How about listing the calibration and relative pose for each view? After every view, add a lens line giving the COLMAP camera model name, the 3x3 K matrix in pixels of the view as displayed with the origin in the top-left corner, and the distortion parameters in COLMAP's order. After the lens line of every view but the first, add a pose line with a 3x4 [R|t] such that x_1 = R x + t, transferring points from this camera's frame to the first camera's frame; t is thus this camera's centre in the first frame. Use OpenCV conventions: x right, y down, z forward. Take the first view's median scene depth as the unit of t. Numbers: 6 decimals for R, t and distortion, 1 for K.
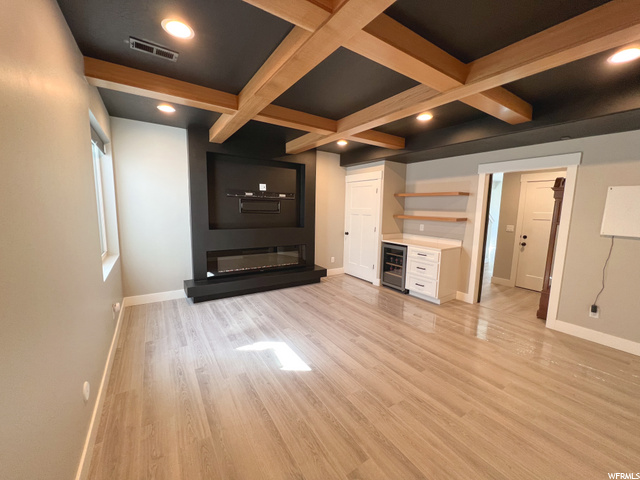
lens RADIAL K [[258.6, 0, 319.2], [0, 258.6, 239.3], [0, 0, 1]] dist [-0.003185, 0.001306]
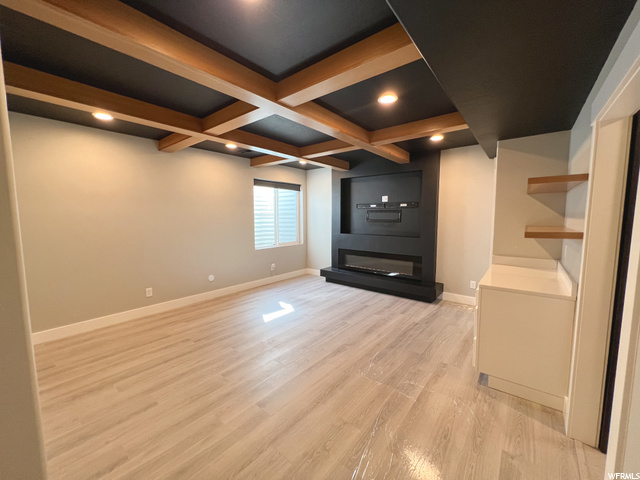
lens RADIAL K [[257.2, 0, 318.3], [0, 257.2, 240.6], [0, 0, 1]] dist [-0.000439, -0.000084]
pose [[0.289929, 0.069352, -0.954532, 0.912980], [-0.106691, 0.993496, 0.039777, -0.042871], [0.951083, 0.090308, 0.295442, 0.495713]]
